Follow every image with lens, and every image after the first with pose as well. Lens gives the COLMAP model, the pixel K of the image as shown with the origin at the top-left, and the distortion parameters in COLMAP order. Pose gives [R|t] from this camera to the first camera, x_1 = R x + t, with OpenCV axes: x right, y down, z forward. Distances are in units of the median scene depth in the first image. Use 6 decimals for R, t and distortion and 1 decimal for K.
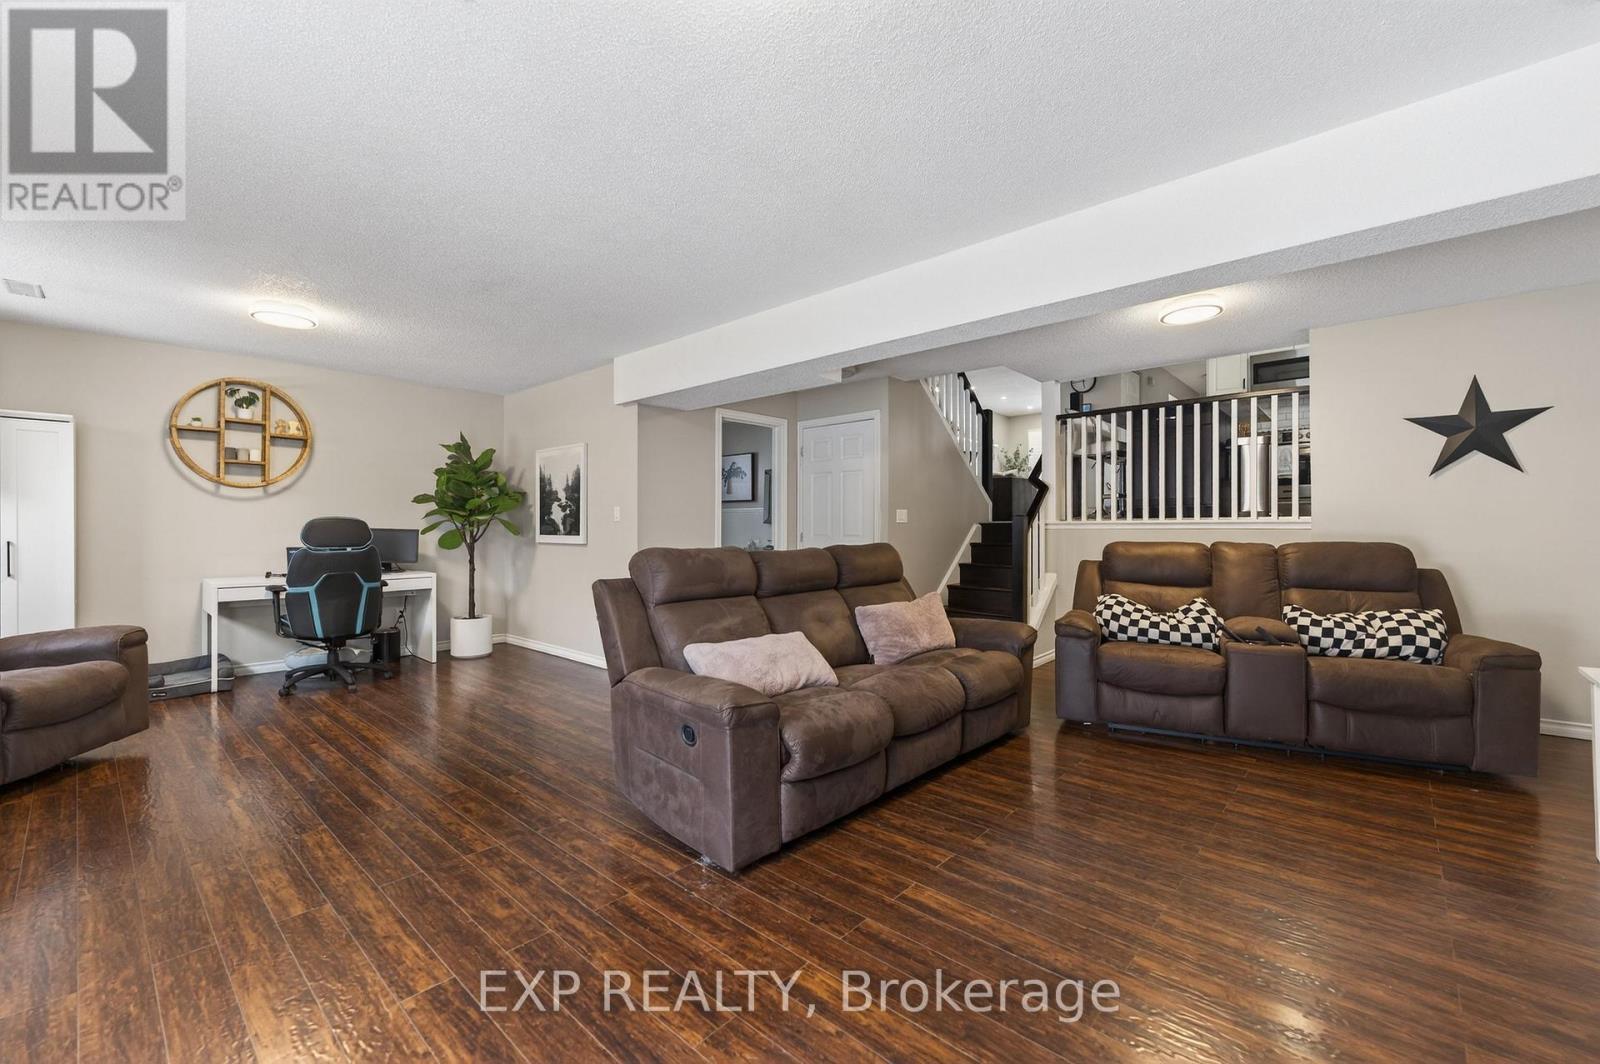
lens RADIAL K [[647.1, 0, 787.3], [0, 647.1, 529.3], [0, 0, 1]] dist [-0.002918, -0.000250]
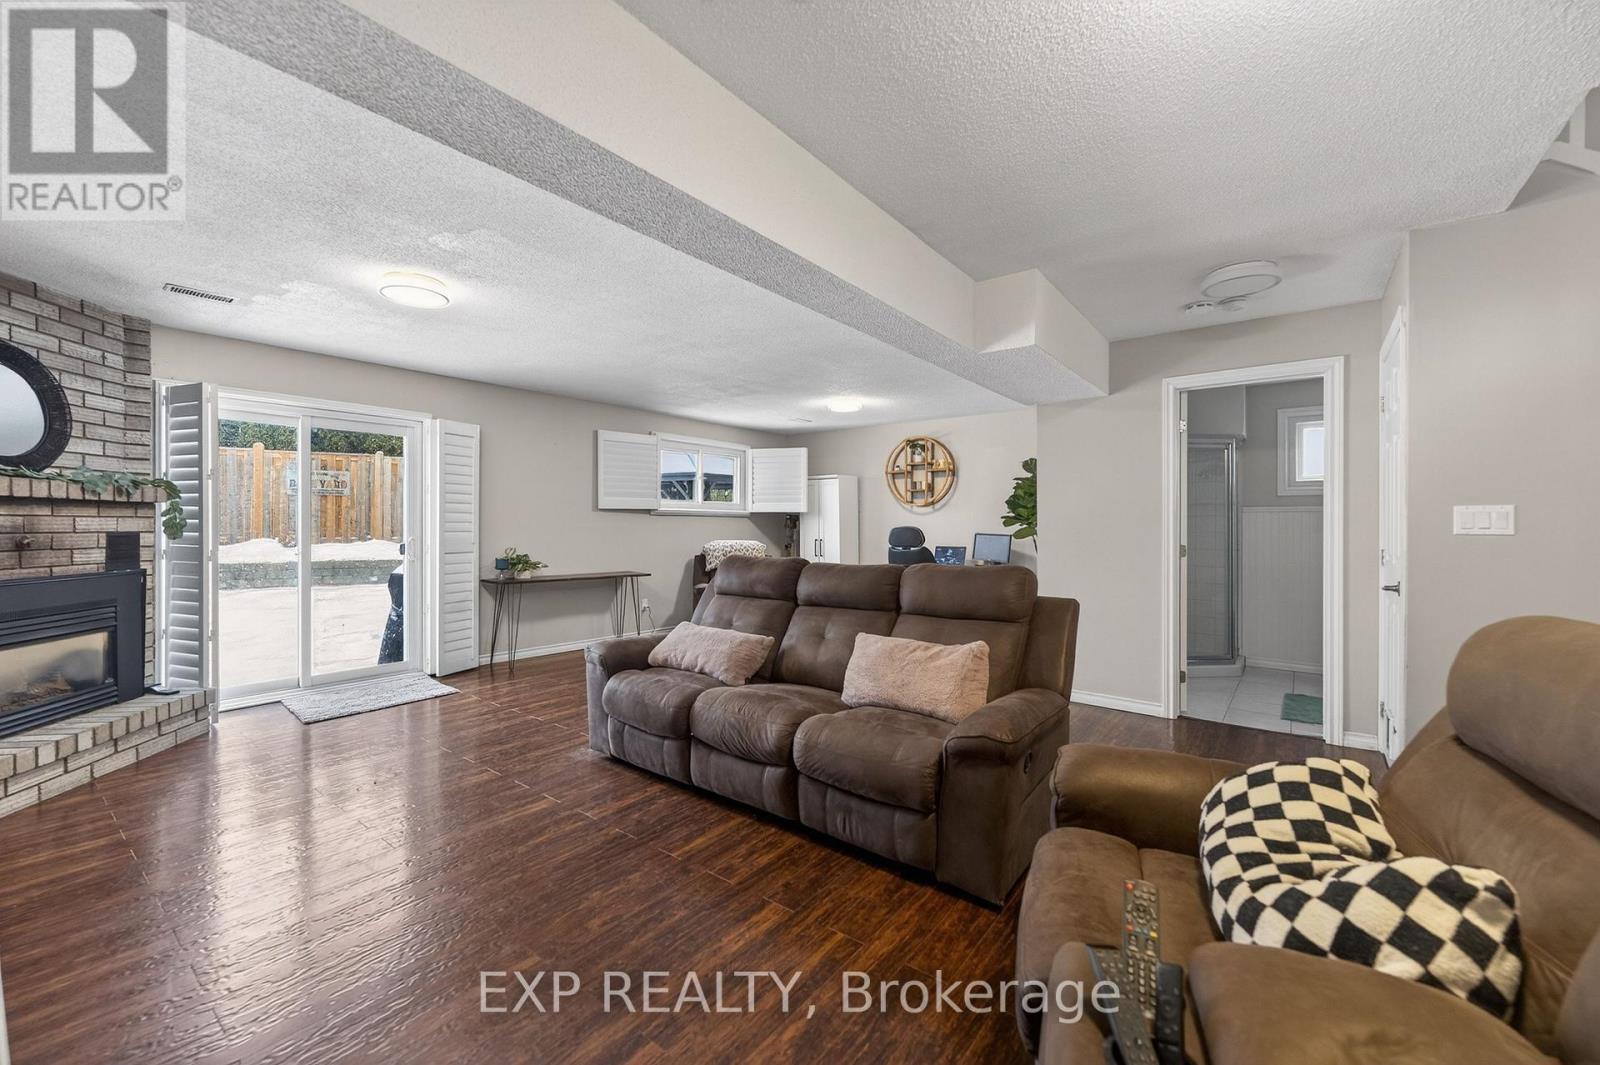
lens RADIAL K [[647.1, 0, 798.9], [0, 647.1, 526.1], [0, 0, 1]] dist [-0.002918, -0.000250]
pose [[0.093543, 0.003830, -0.995608, 1.181784], [-0.007770, 0.999965, 0.003117, -0.036552], [0.995585, 0.007445, 0.093569, 0.998546]]
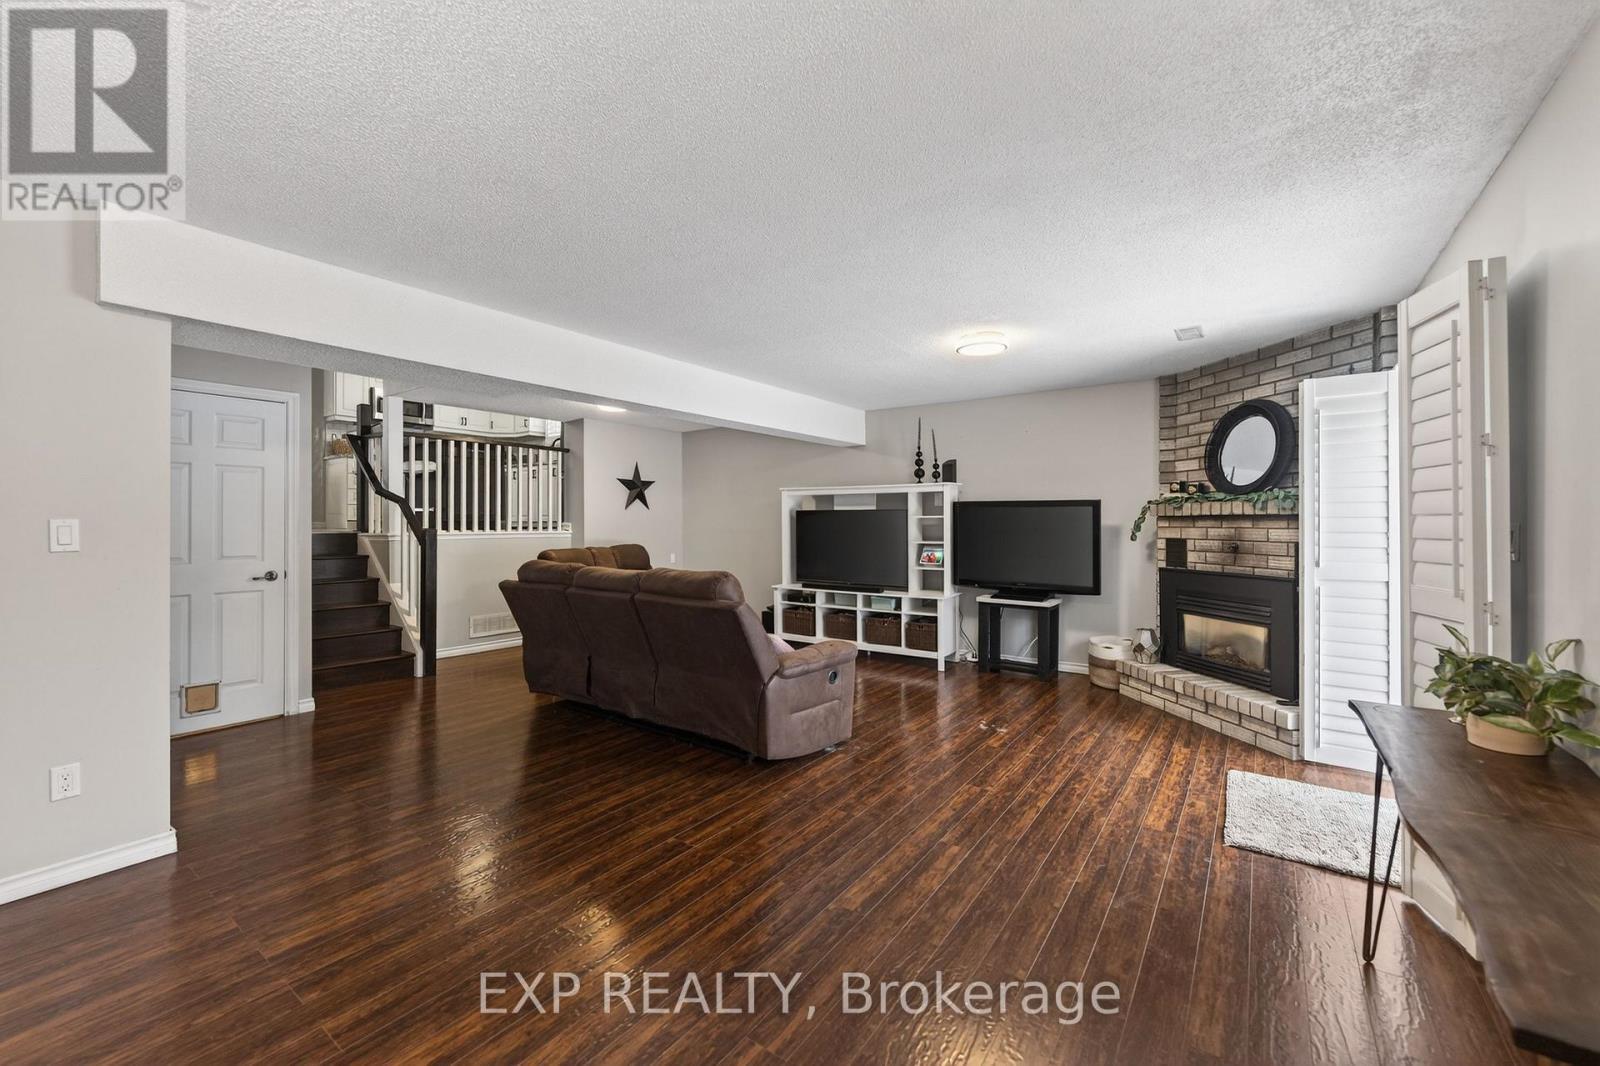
lens RADIAL K [[647.1, 0, 789.2], [0, 647.1, 525.9], [0, 0, 1]] dist [-0.002918, -0.000250]
pose [[-0.104766, -0.002976, 0.994492, -1.380530], [0.003468, 0.999988, 0.003358, -0.054037], [-0.994491, 0.003800, -0.104754, 0.996281]]
